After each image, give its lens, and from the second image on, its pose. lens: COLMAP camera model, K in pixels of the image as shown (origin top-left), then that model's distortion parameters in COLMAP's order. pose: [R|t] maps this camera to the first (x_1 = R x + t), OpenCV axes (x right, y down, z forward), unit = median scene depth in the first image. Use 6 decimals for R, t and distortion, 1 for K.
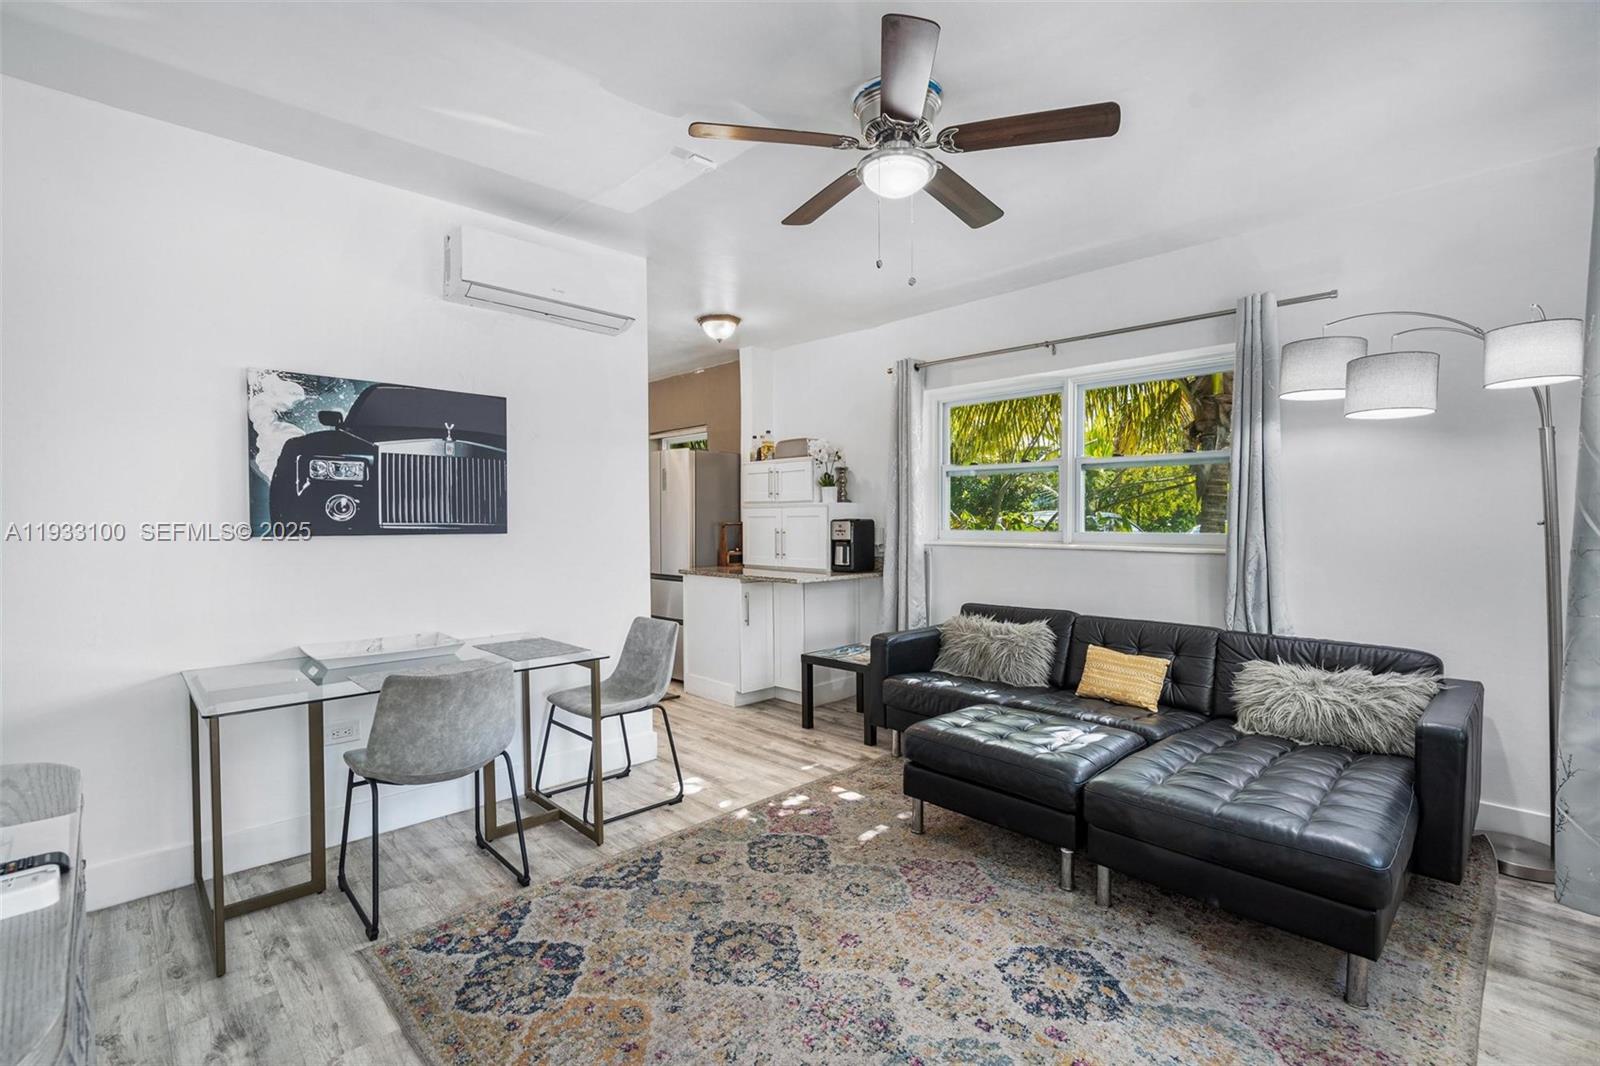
lens RADIAL K [[724.0, 0, 807.7], [0, 724.0, 534.1], [0, 0, 1]] dist [-0.003530, 0.000195]
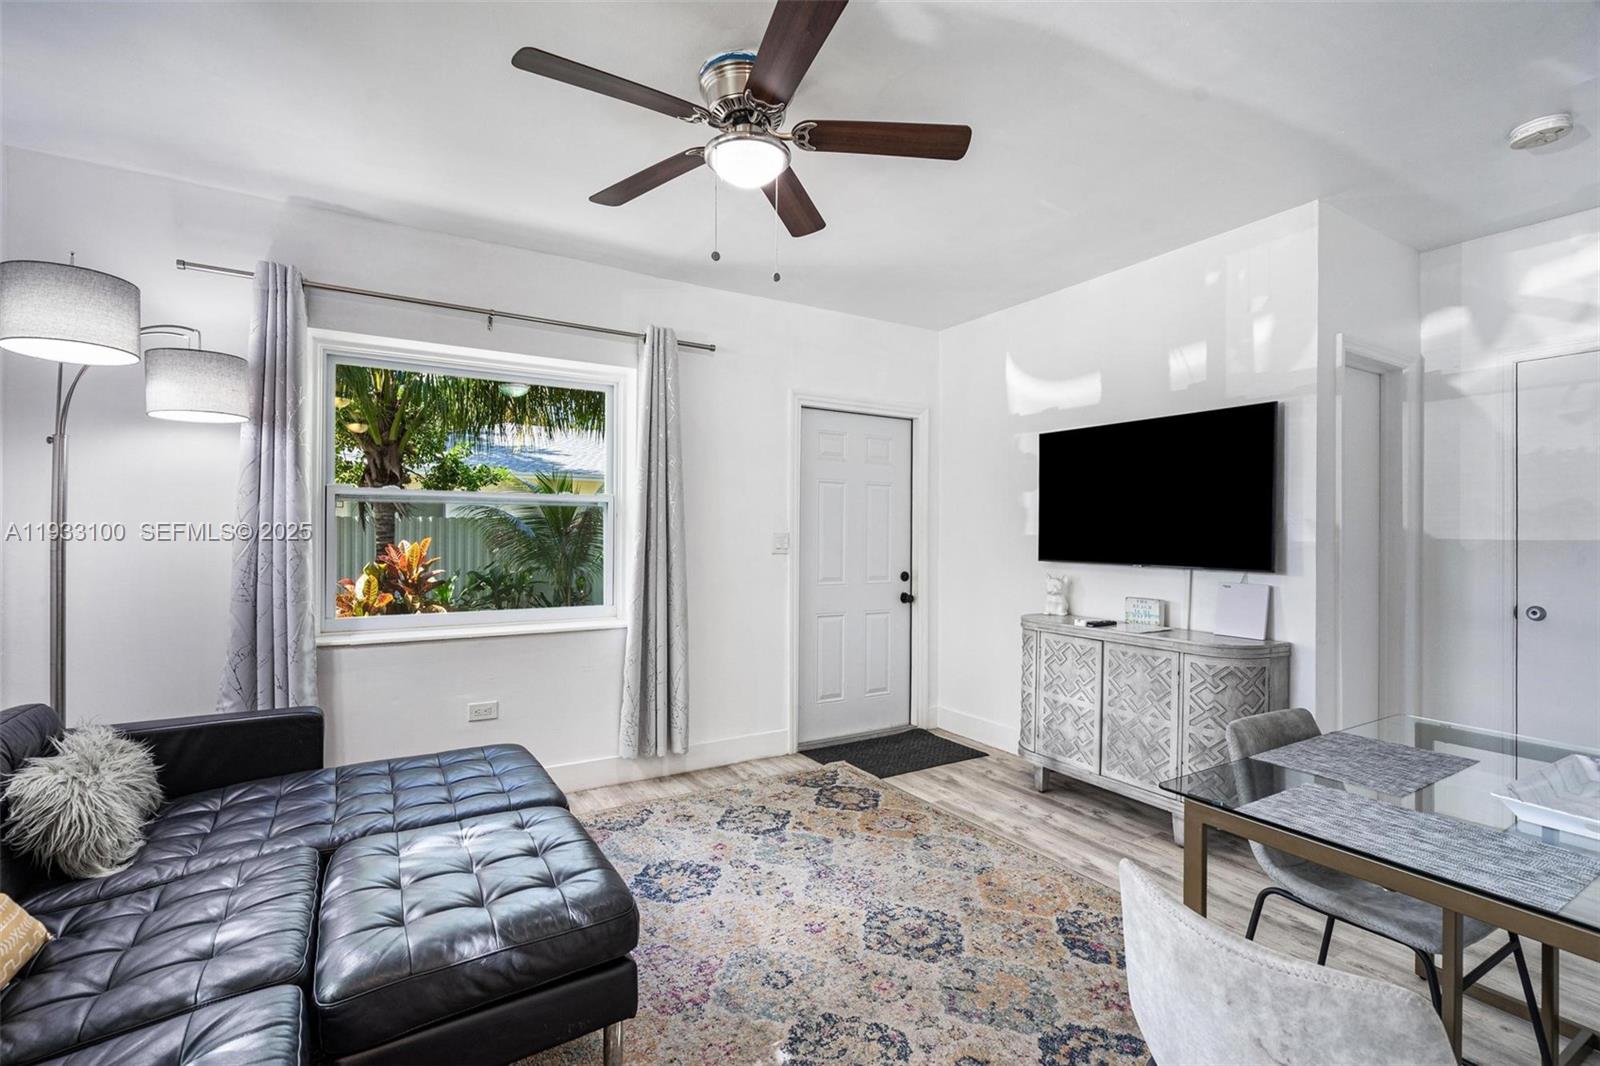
lens RADIAL K [[729.0, 0, 813.6], [0, 729.0, 534.1], [0, 0, 1]] dist [-0.004808, 0.000045]
pose [[-0.976231, -0.003785, 0.216700, -0.139237], [0.001135, 0.999744, 0.022578, -0.037675], [-0.216730, 0.022287, -0.975977, 1.659468]]
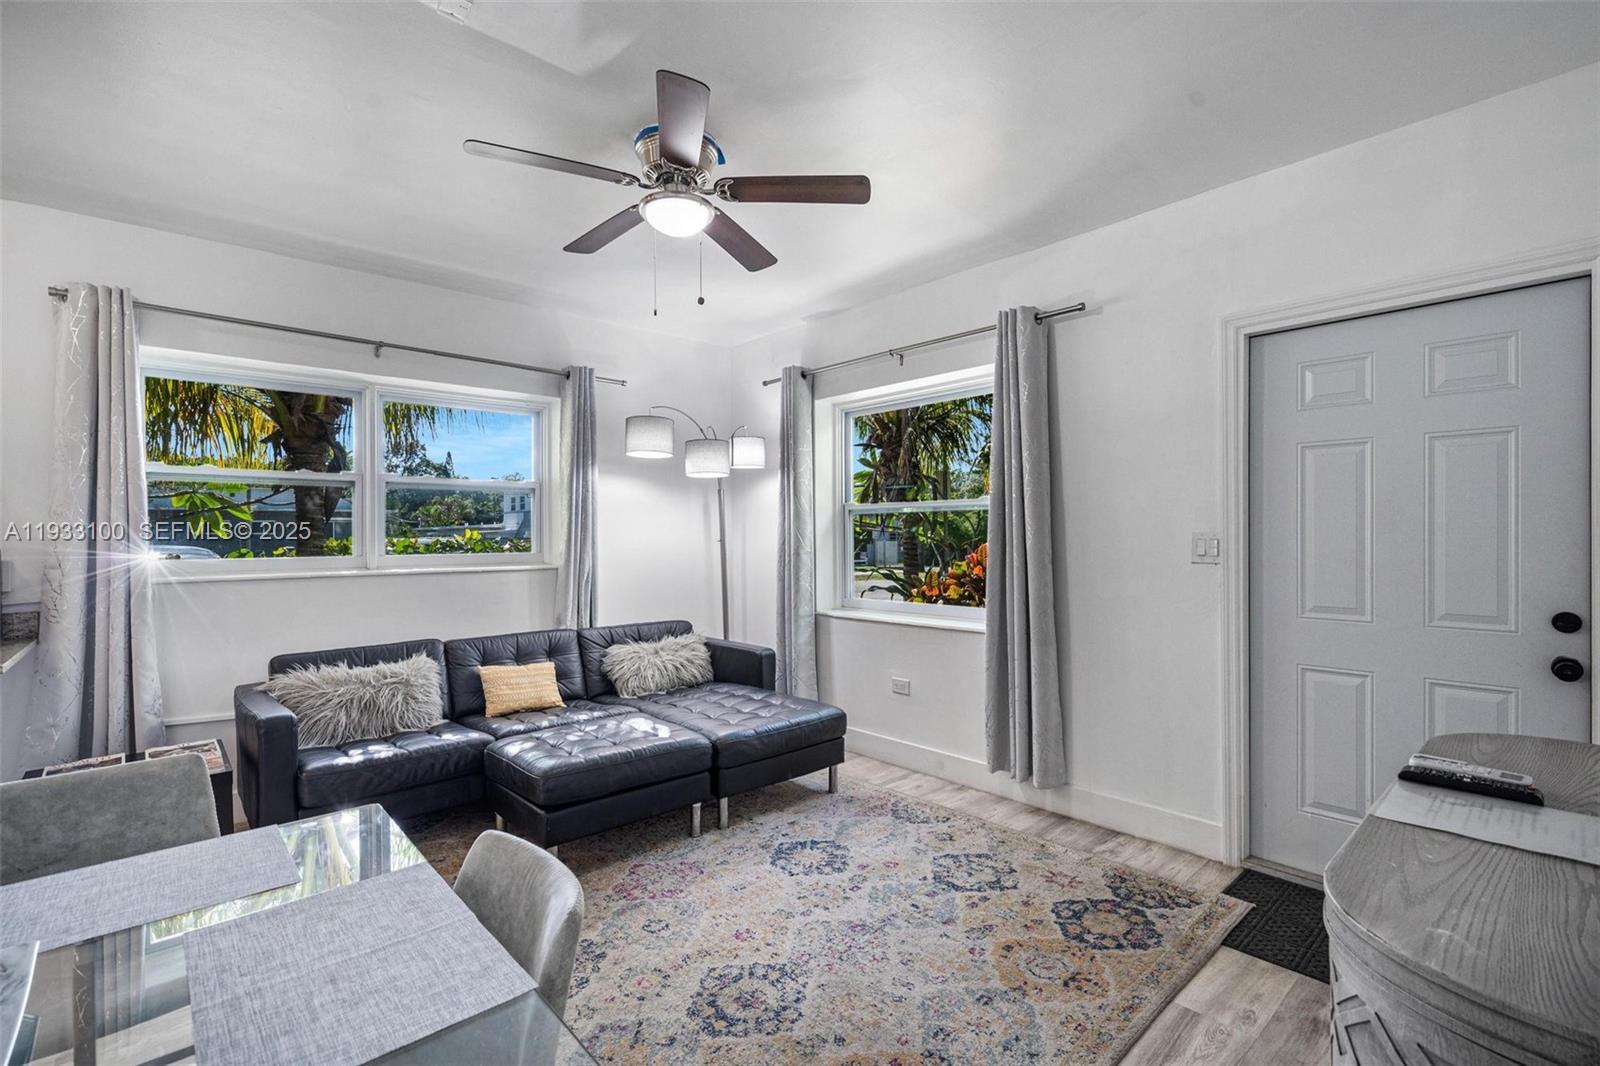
lens RADIAL K [[724.0, 0, 807.7], [0, 724.0, 534.1], [0, 0, 1]] dist [-0.003530, 0.000195]
pose [[0.034401, 0.004224, 0.999399, -0.815031], [0.030708, 0.999514, -0.005282, -0.014965], [-0.998936, 0.030871, 0.034254, 0.692235]]
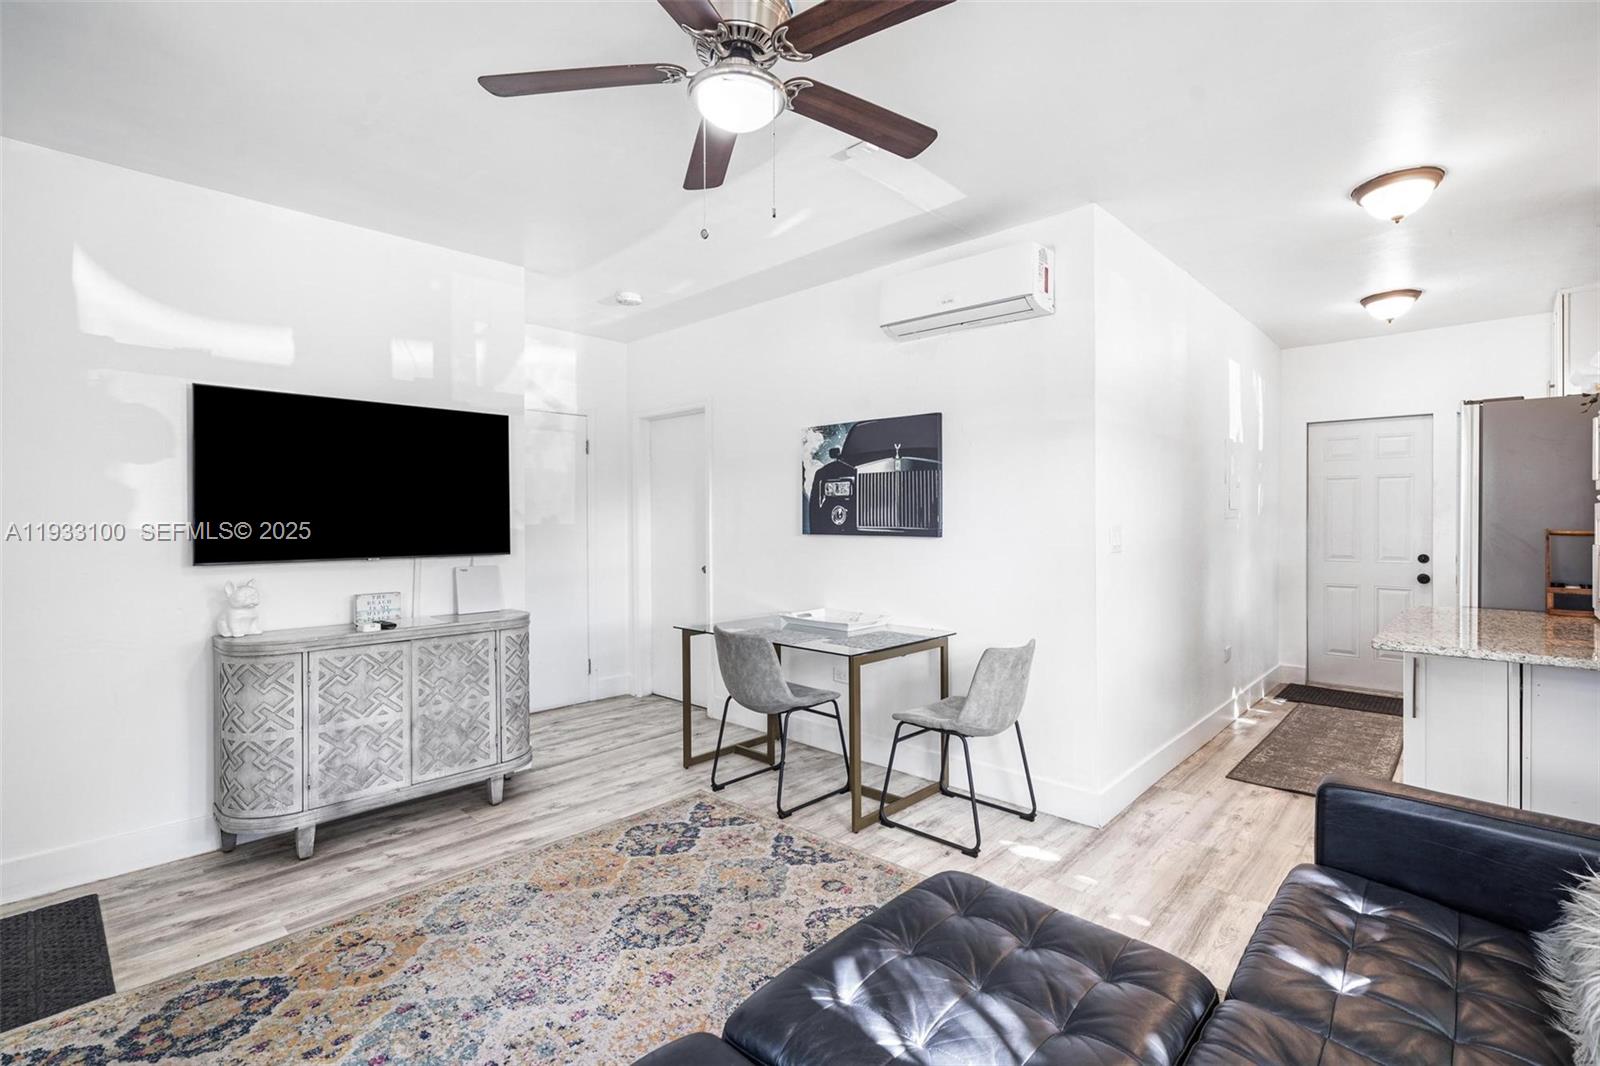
lens RADIAL K [[728.9, 0, 803.5], [0, 728.9, 520.8], [0, 0, 1]] dist [-0.001089, 0.000236]
pose [[0.038452, 0.005685, -0.999244, 0.818855], [-0.017694, 0.999831, 0.005007, -0.033317], [0.999104, 0.017488, 0.038547, 0.923452]]
